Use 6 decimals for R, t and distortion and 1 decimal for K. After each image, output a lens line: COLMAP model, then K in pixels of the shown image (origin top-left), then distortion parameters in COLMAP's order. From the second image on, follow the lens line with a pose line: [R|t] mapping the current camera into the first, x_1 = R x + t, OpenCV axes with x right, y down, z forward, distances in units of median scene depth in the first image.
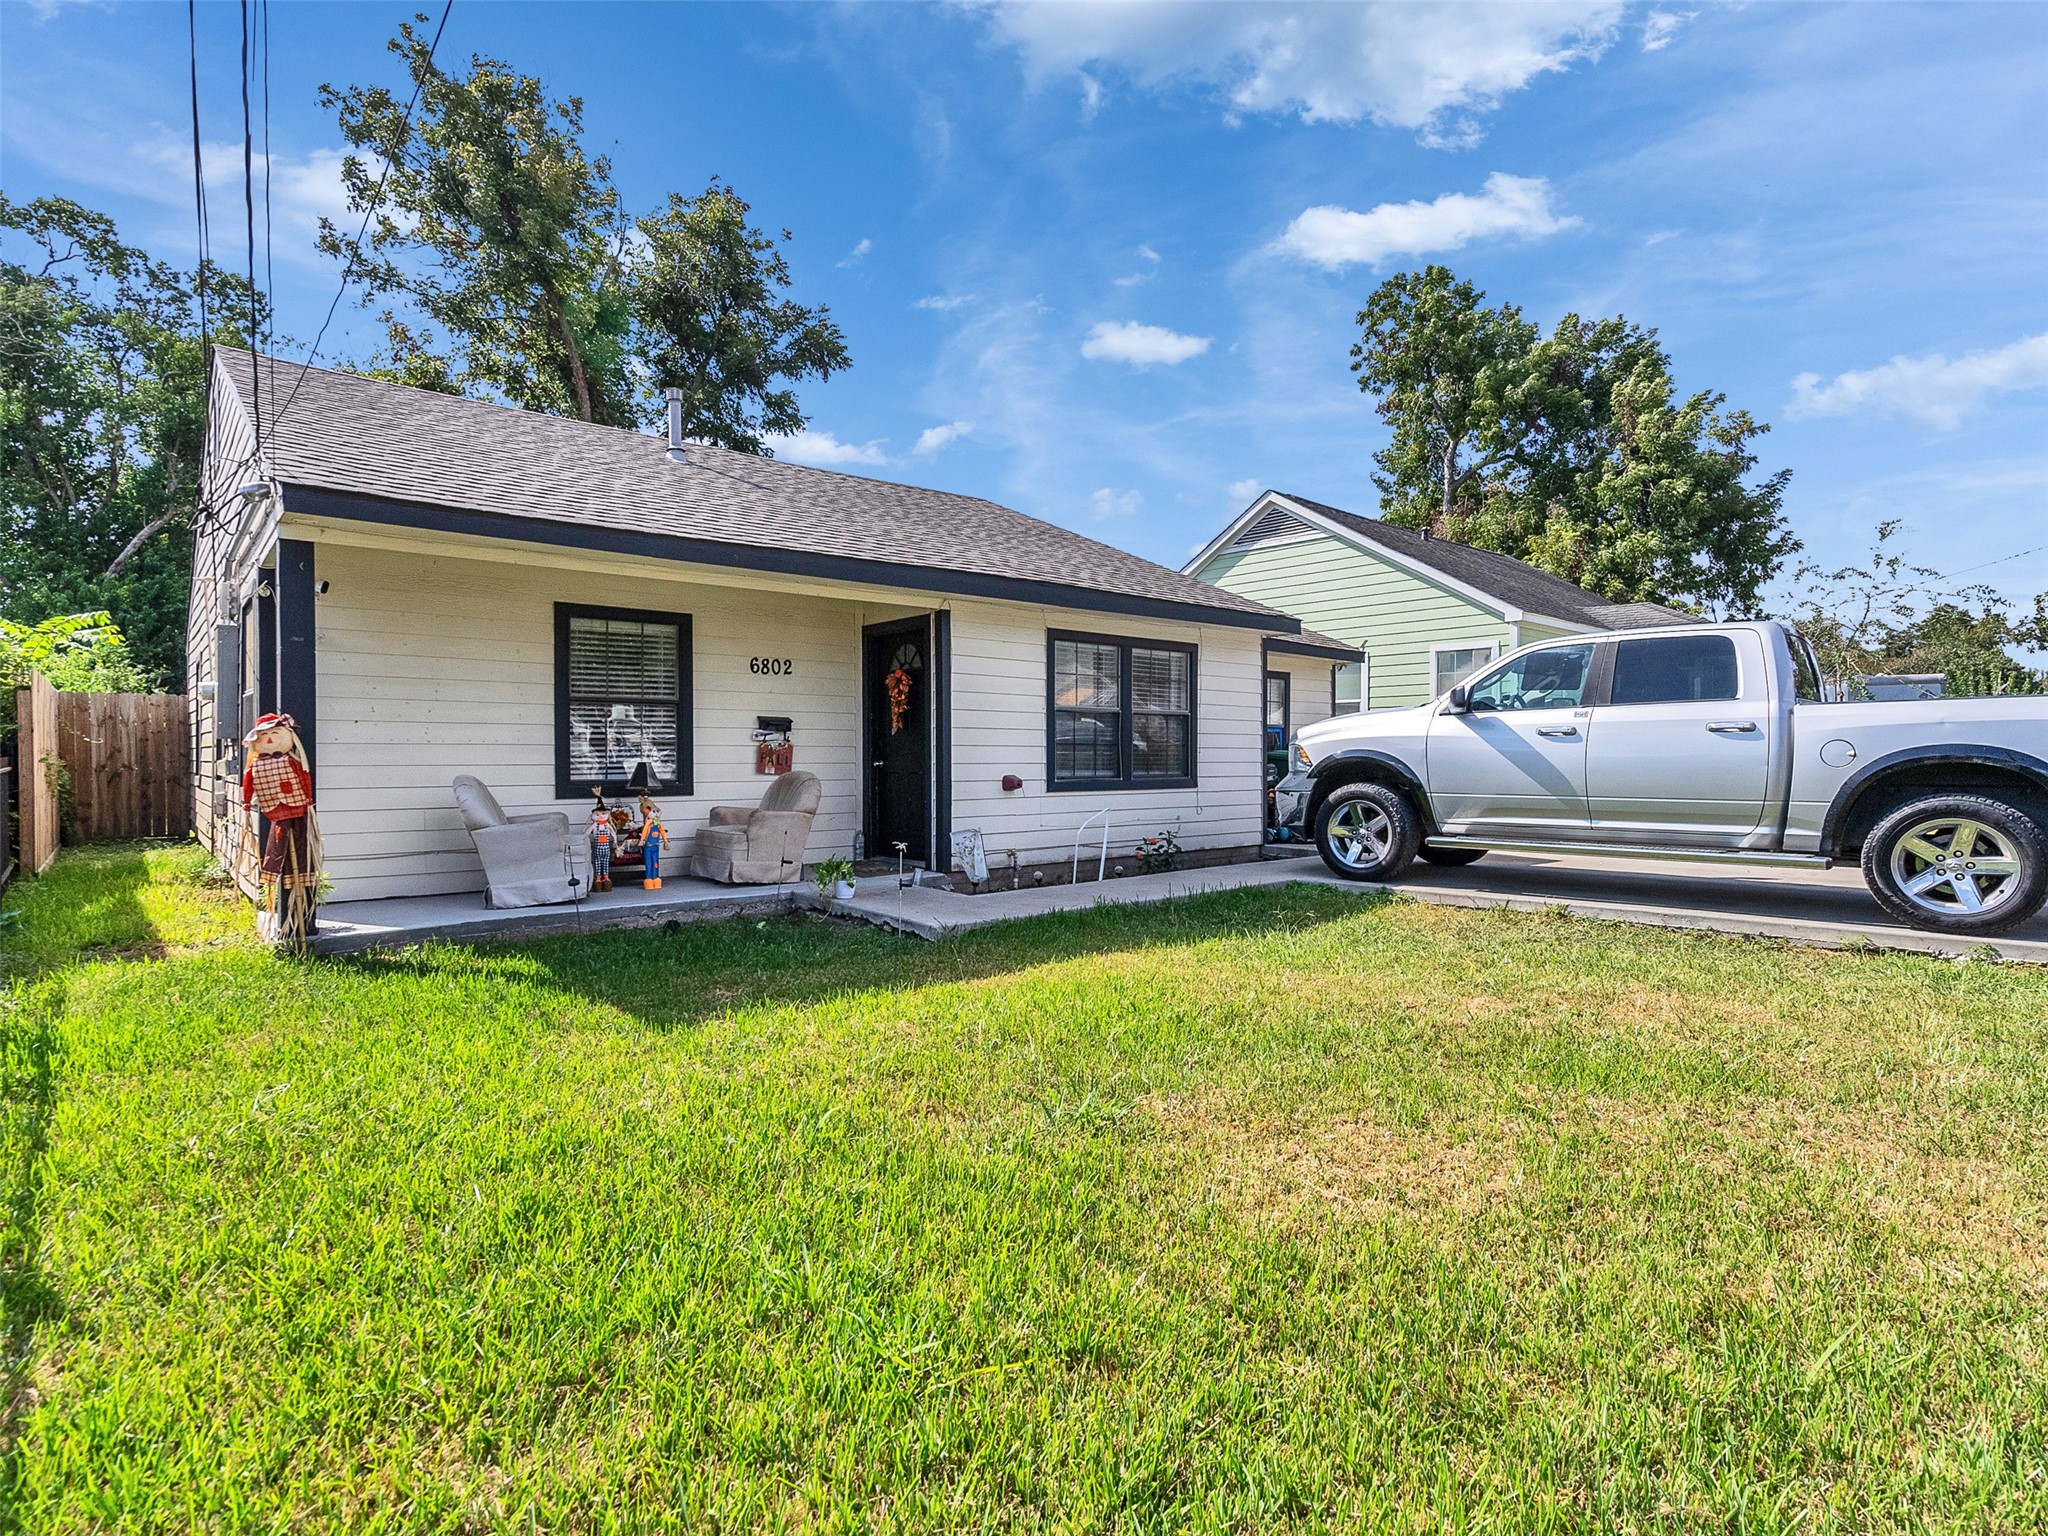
lens RADIAL K [[1054.6, 0, 1001.4], [0, 1054.6, 755.5], [0, 0, 1]] dist [-0.014987, 0.000681]
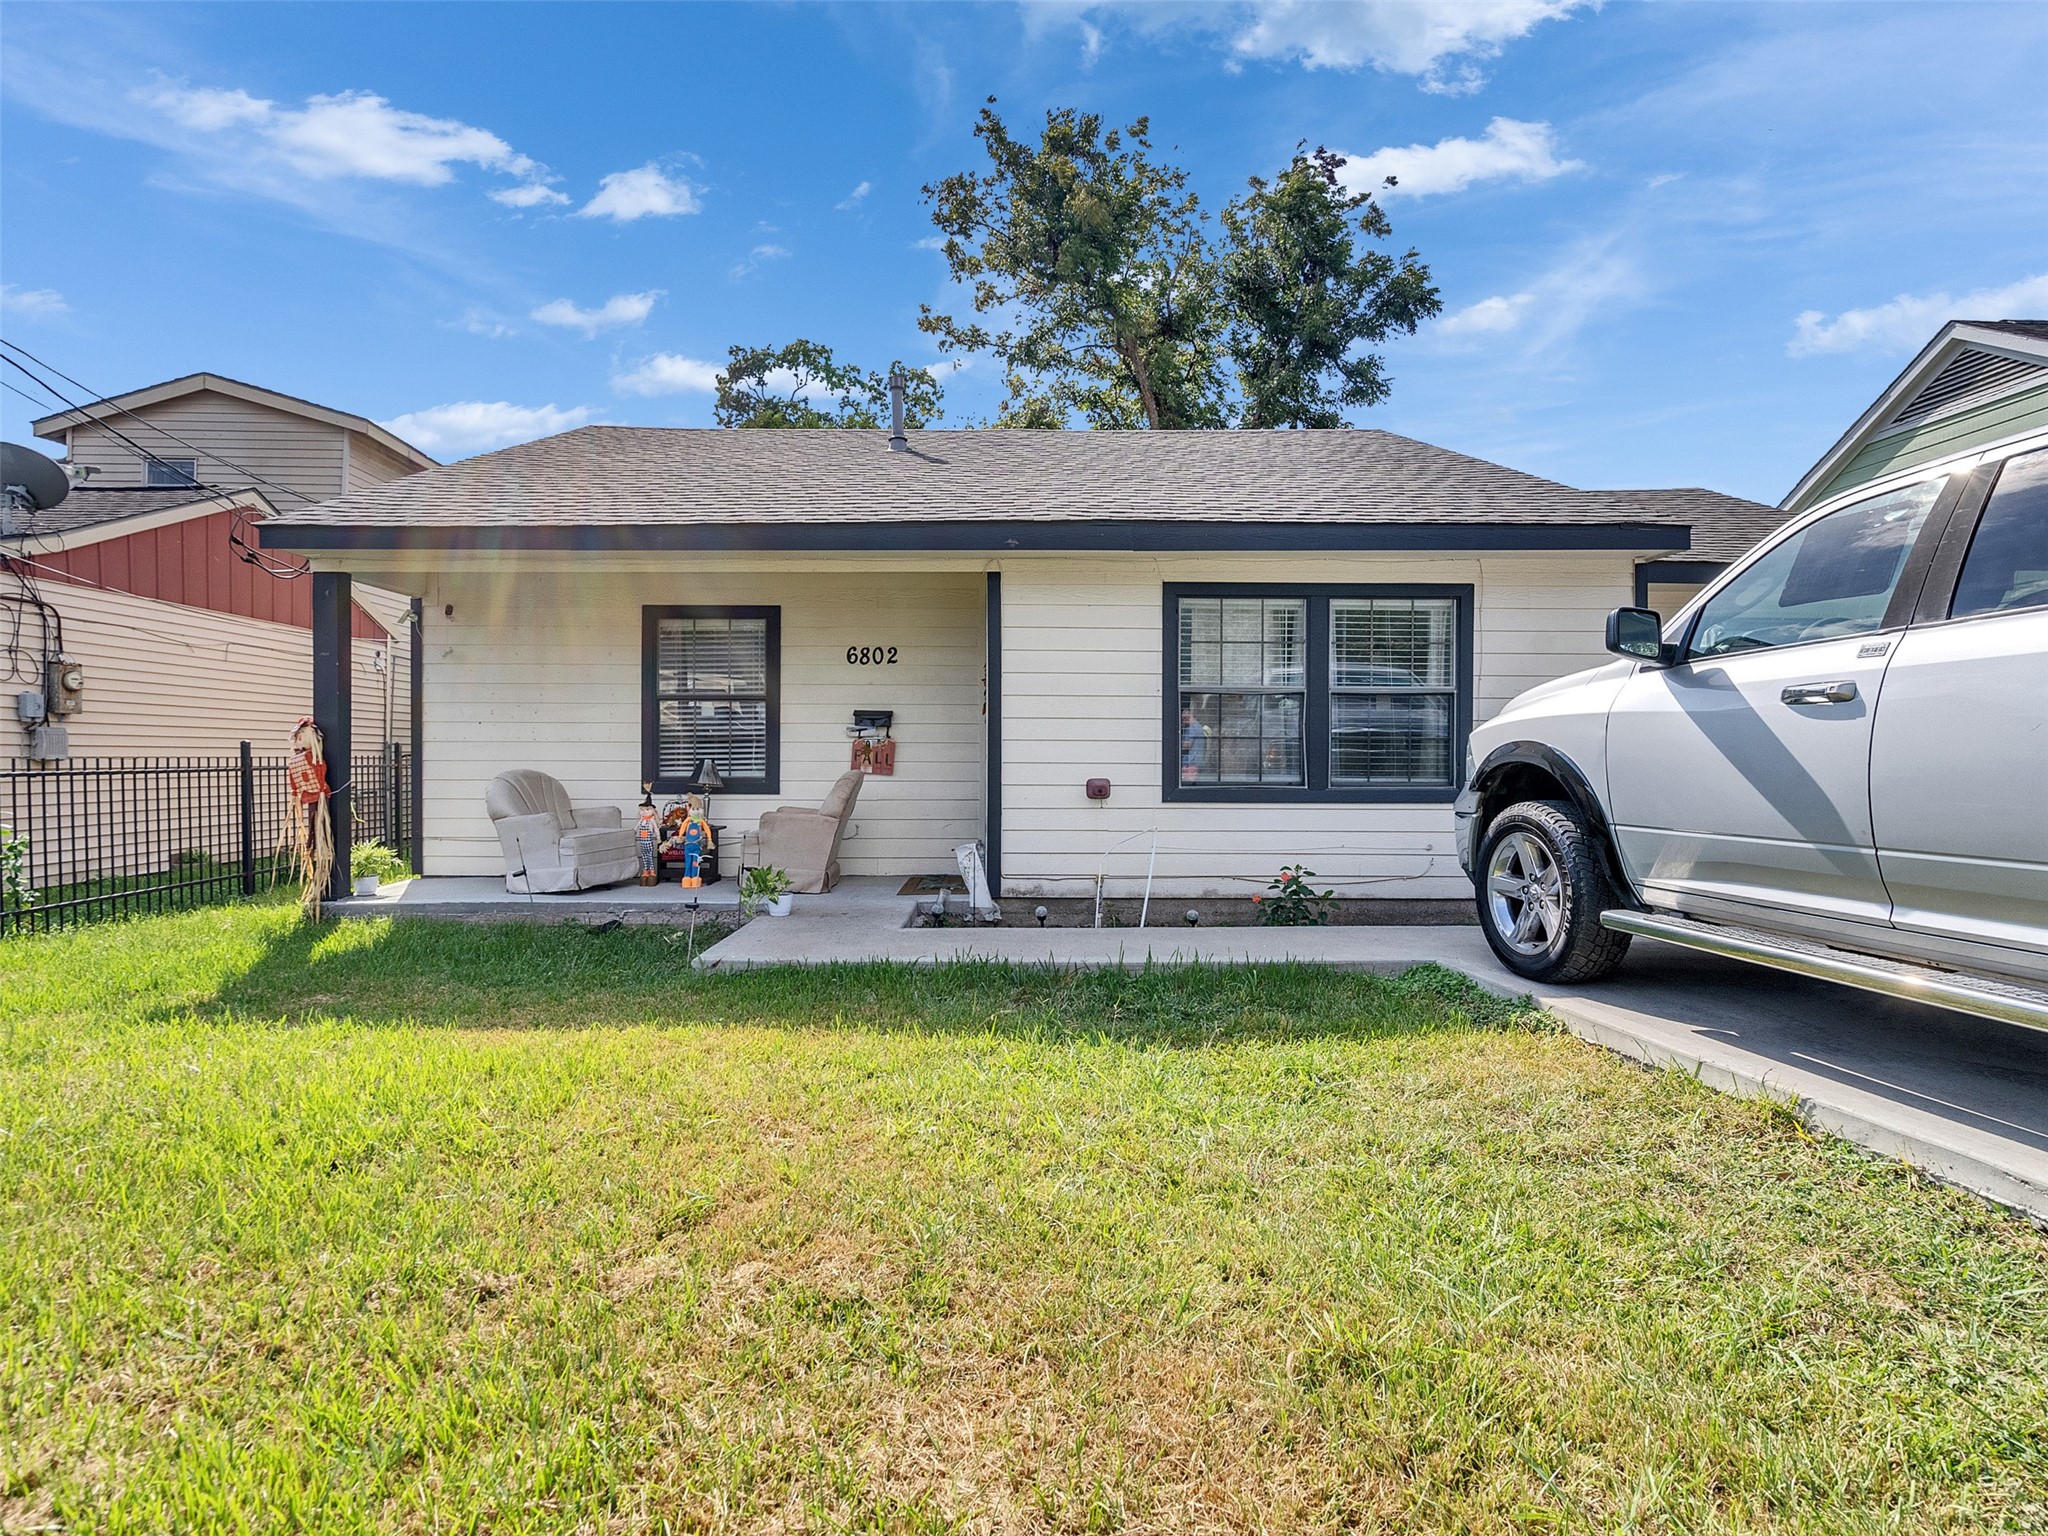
lens RADIAL K [[1043.9, 0, 1005.0], [0, 1043.9, 766.7], [0, 0, 1]] dist [-0.010054, 0.008107]
pose [[0.770501, 0.007797, -0.637391, 0.428079], [-0.003028, 0.999959, 0.008573, 0.003548], [0.637431, -0.004675, 0.770493, 0.359658]]
